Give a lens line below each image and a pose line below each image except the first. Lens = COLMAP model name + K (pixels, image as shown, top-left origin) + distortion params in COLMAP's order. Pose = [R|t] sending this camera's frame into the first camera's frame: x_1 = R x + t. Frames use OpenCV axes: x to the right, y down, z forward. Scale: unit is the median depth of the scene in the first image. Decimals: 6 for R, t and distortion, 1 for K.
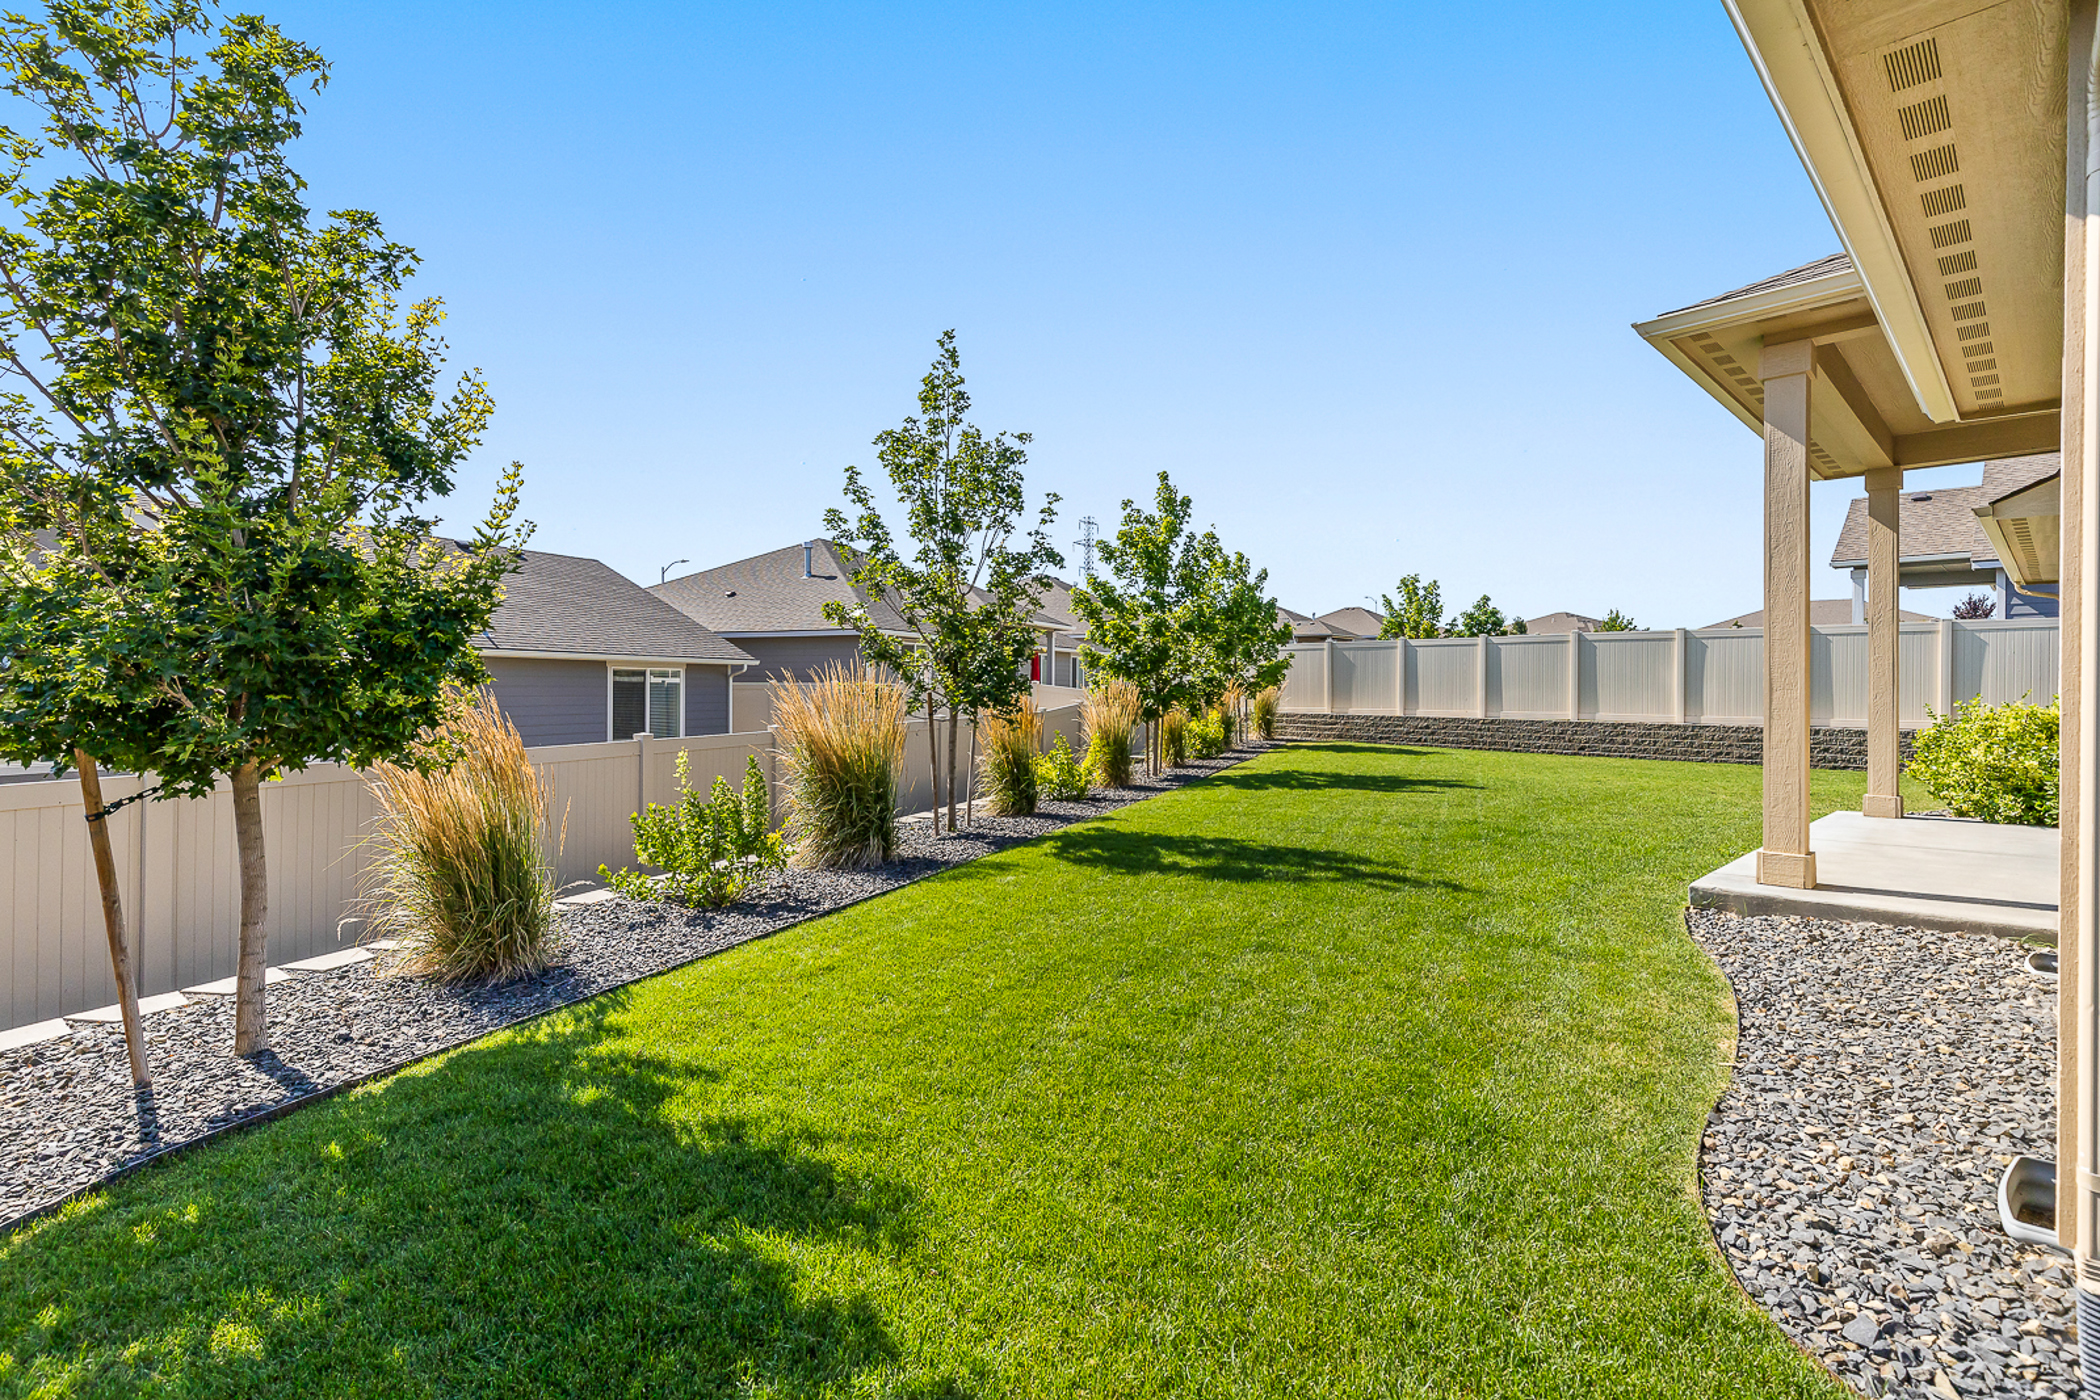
lens RADIAL K [[955.4, 0, 1055.4], [0, 955.4, 697.3], [0, 0, 1]] dist [0.009941, -0.001302]
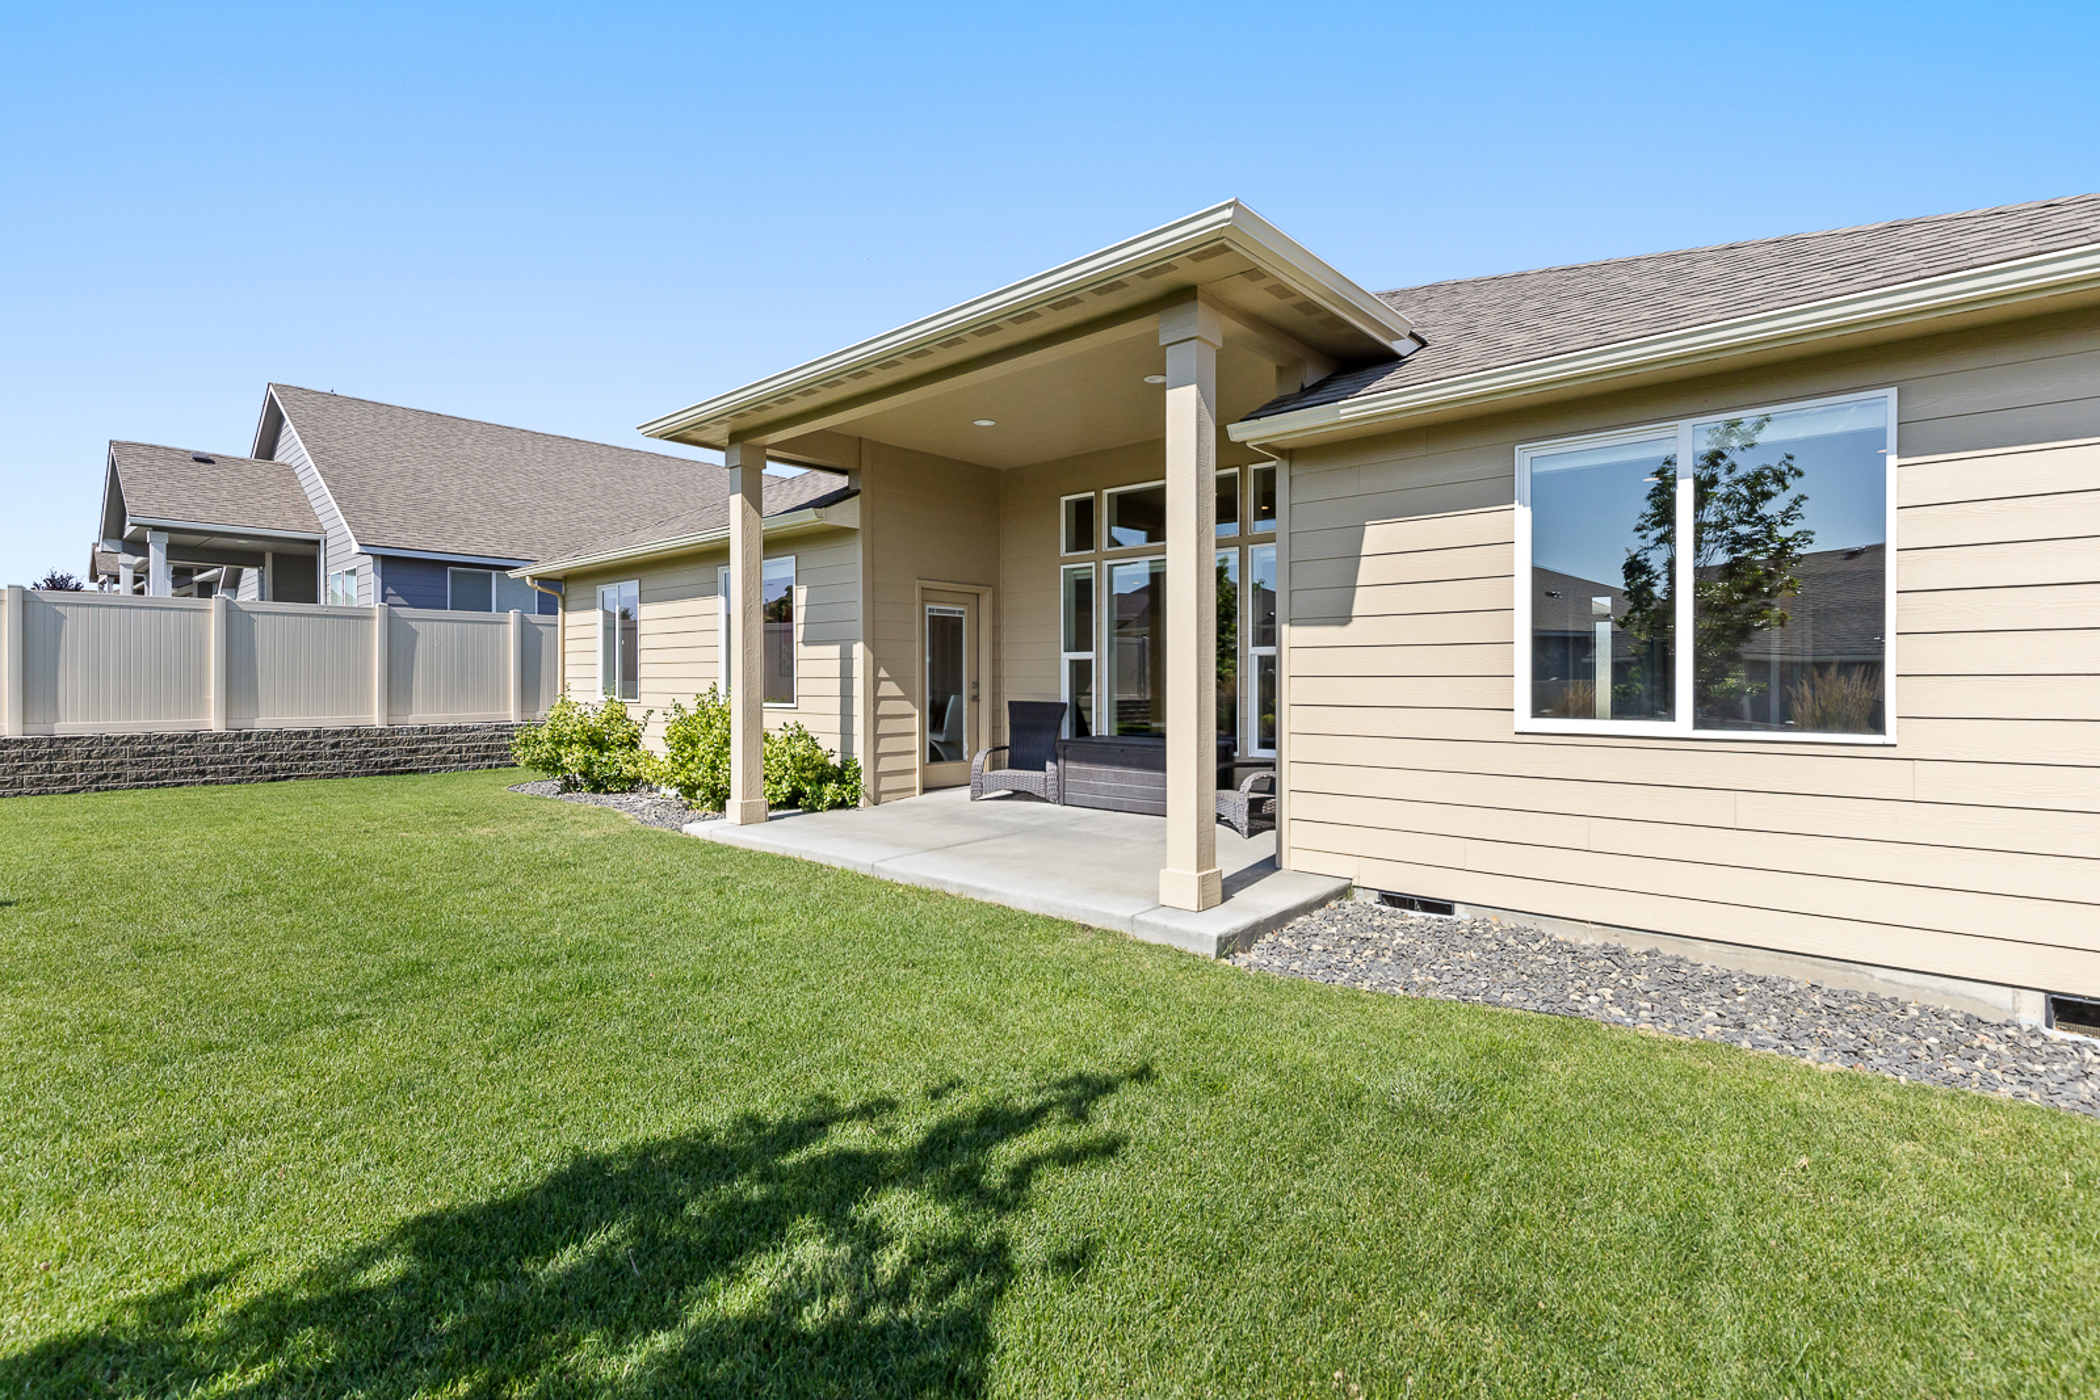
lens RADIAL K [[955.4, 0, 1056.0], [0, 955.4, 684.2], [0, 0, 1]] dist [0.009941, -0.001302]
pose [[-0.084954, -0.008725, 0.996347, -0.040639], [0.008601, 0.999918, 0.009490, -0.007349], [-0.996348, 0.009376, -0.084872, 0.388148]]
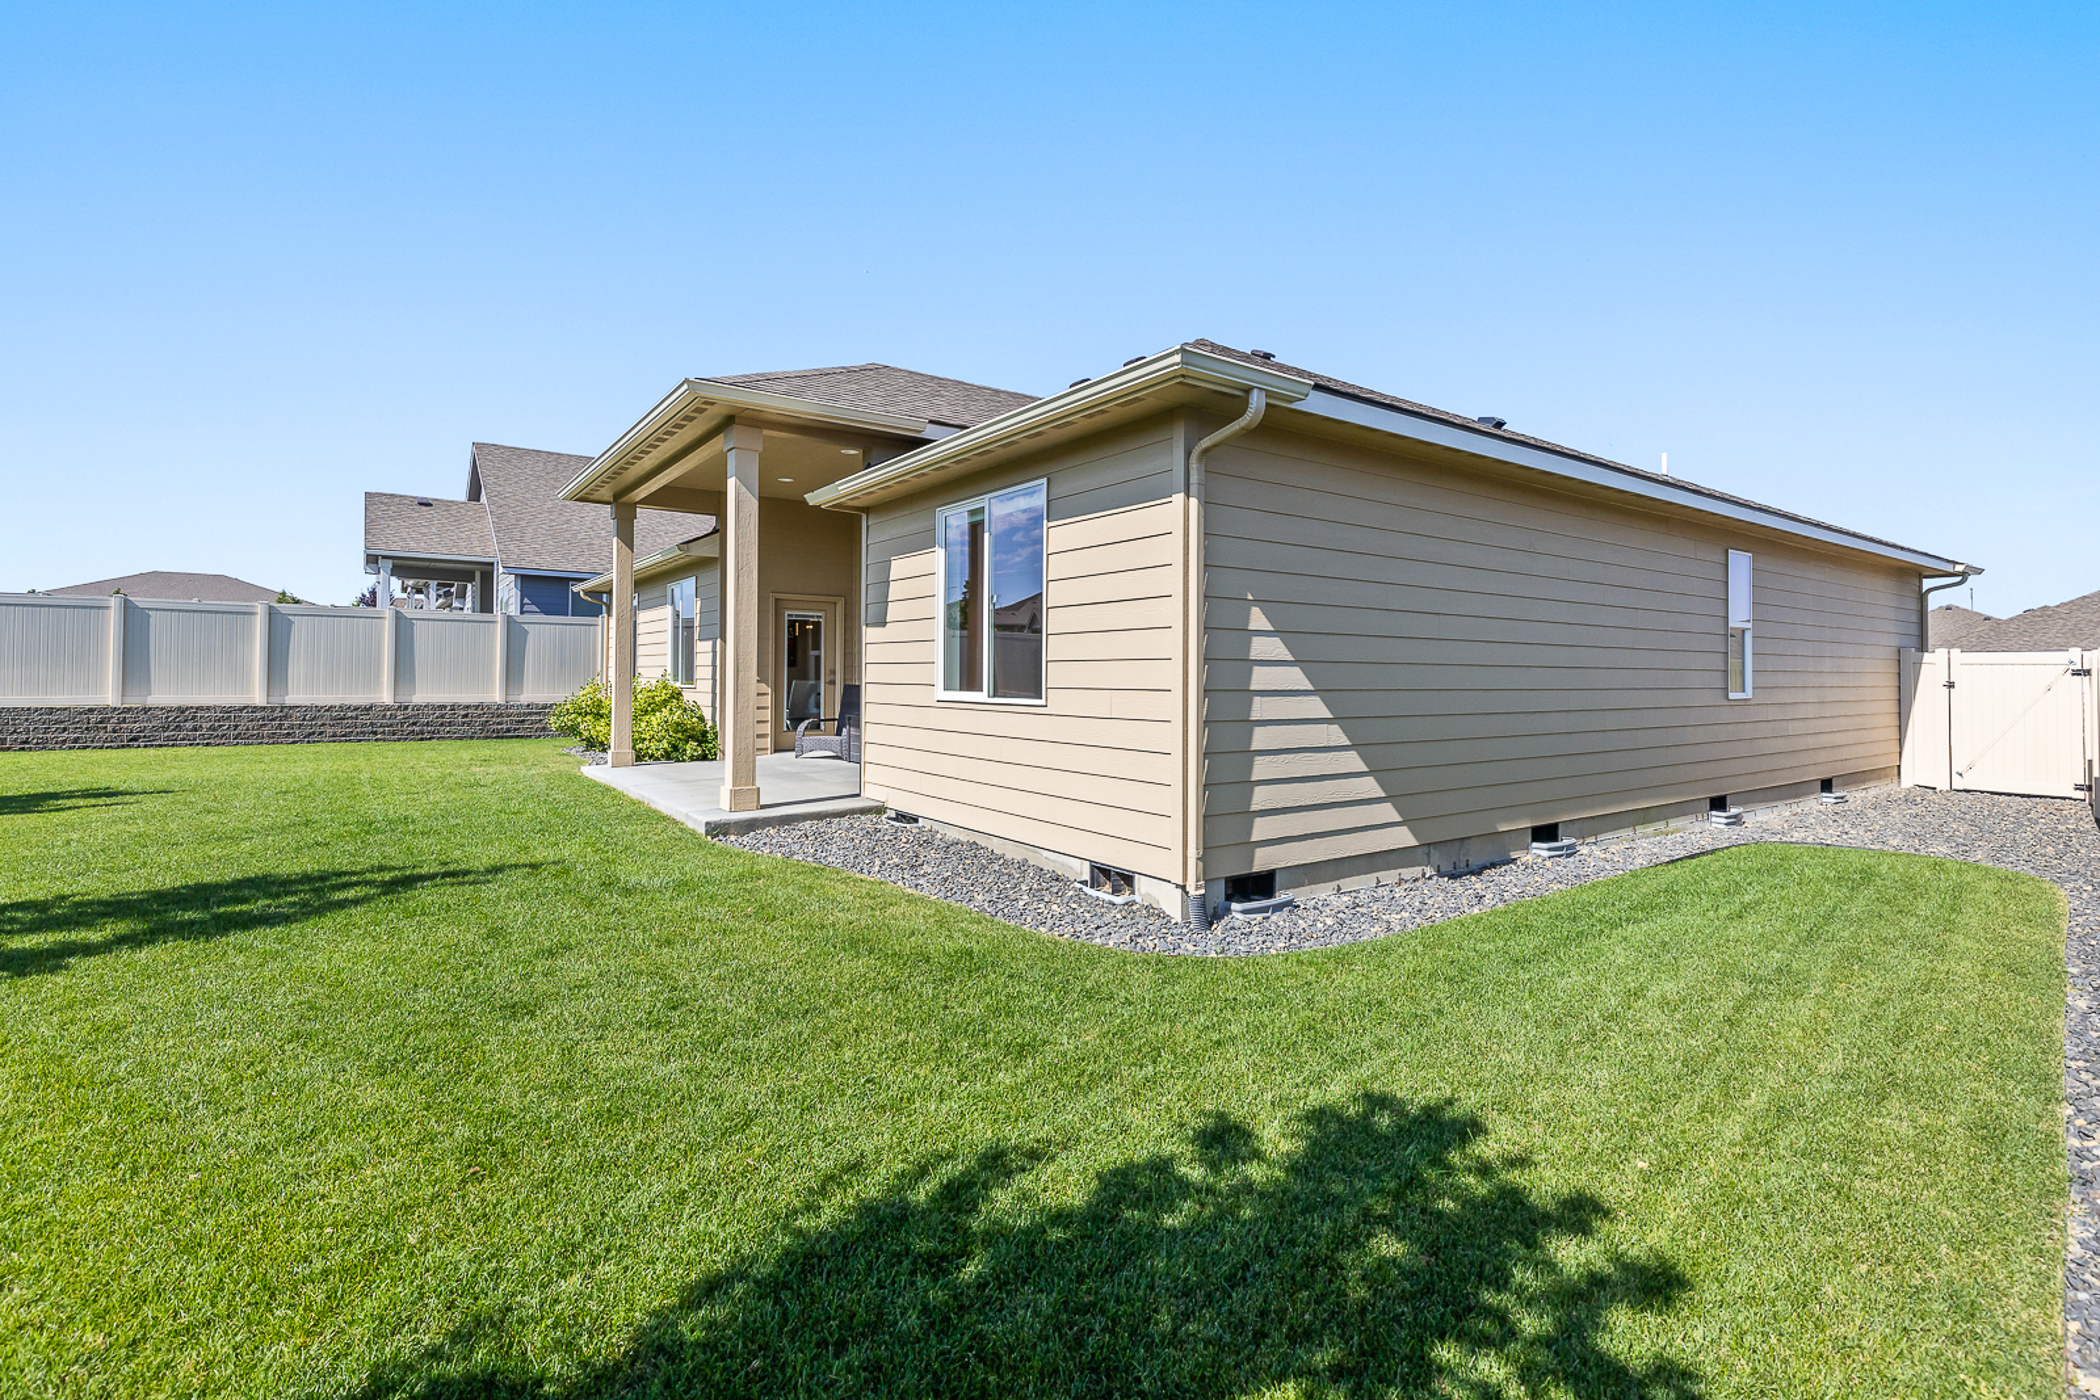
lens RADIAL K [[955.4, 0, 1058.3], [0, 955.4, 667.3], [0, 0, 1]] dist [0.009941, -0.001302]
pose [[0.130250, 0.004713, 0.991470, -0.183190], [0.003411, 0.999981, -0.005202, -0.001403], [-0.991475, 0.004059, 0.130231, 0.115009]]
